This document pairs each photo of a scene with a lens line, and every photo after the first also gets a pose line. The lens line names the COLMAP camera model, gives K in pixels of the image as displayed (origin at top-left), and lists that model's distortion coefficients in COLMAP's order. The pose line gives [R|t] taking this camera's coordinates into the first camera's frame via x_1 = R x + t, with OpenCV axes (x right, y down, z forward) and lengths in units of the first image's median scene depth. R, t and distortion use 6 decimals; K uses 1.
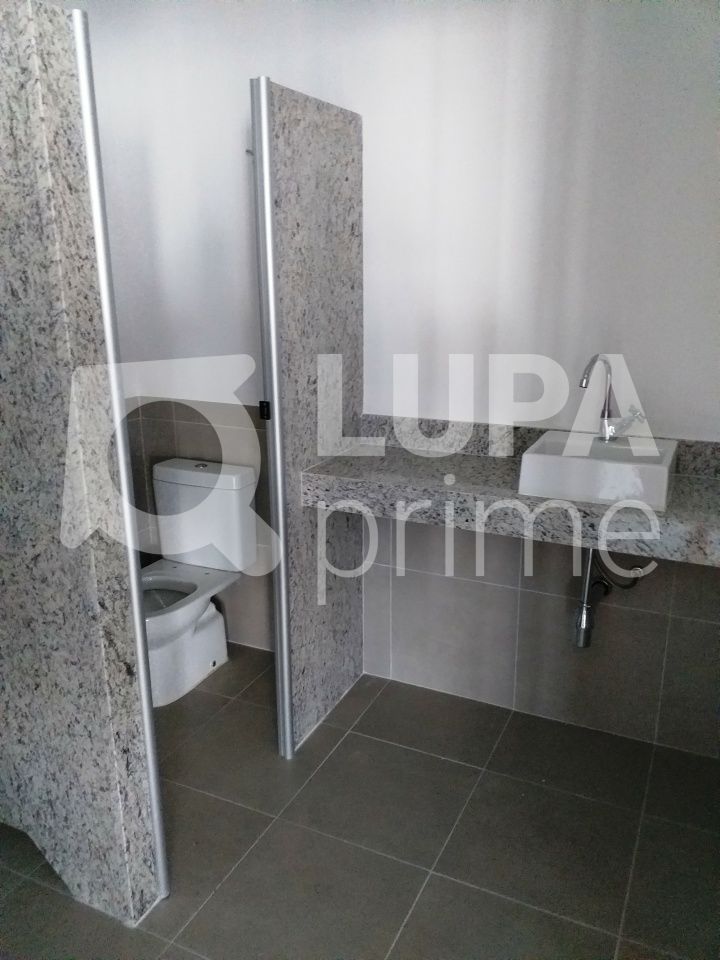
lens RADIAL K [[764.3, 0, 360.0], [0, 764.3, 480.0], [0, 0, 1]] dist [-0.001823, 0.006911]
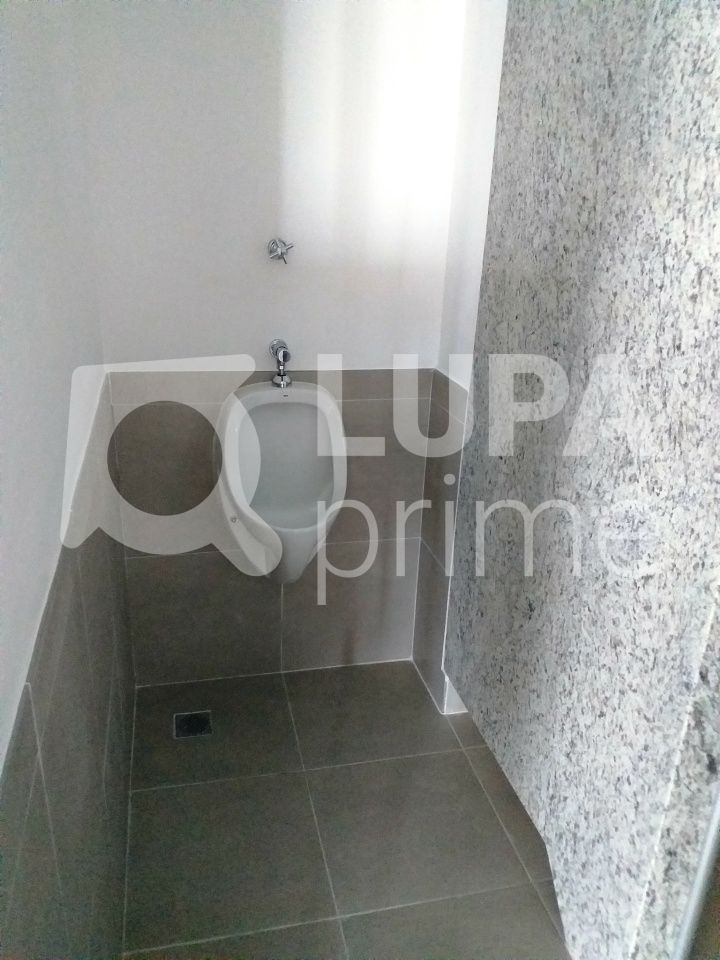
lens RADIAL K [[764.3, 0, 360.0], [0, 764.3, 480.0], [0, 0, 1]] dist [-0.001823, 0.006911]
pose [[0.615039, 0.319412, -0.720905, -0.068192], [-0.261494, 0.945161, 0.195681, -0.070406], [0.743874, 0.068161, 0.664835, 0.243165]]
